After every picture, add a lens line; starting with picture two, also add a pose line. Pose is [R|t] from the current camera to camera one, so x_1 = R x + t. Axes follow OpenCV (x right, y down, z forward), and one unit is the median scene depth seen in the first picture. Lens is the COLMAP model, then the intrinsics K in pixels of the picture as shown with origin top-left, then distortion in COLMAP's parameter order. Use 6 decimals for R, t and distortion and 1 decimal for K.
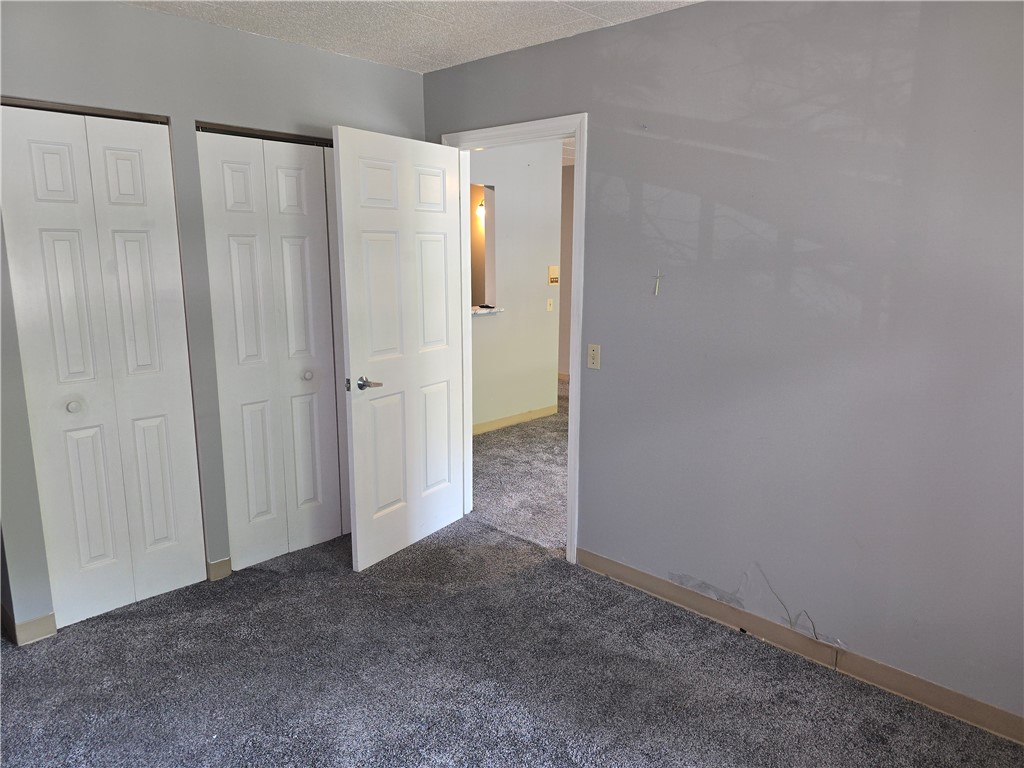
lens RADIAL K [[698.5, 0, 512.0], [0, 698.5, 384.0], [0, 0, 1]] dist [0.003409, -0.000683]
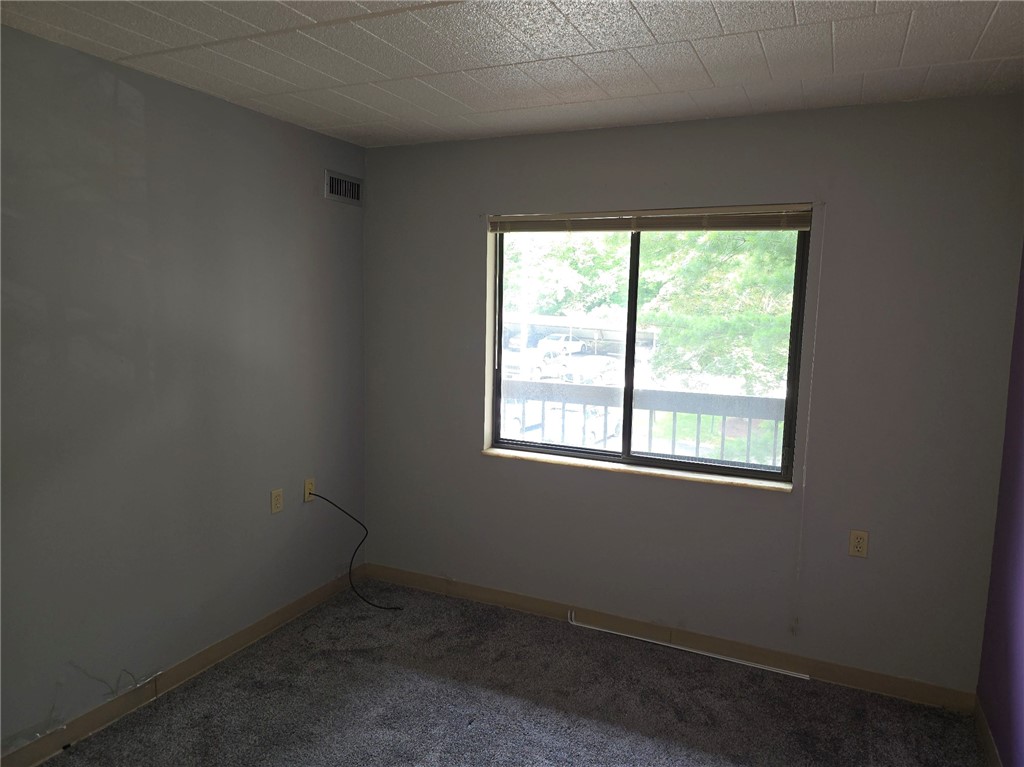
lens RADIAL K [[698.5, 0, 512.0], [0, 698.5, 383.5], [0, 0, 1]] dist [0.003409, -0.000683]
pose [[-0.329359, -0.119938, 0.936556, -0.598184], [0.163126, 0.969756, 0.181557, -0.152210], [-0.930007, 0.212574, -0.299833, 0.620297]]
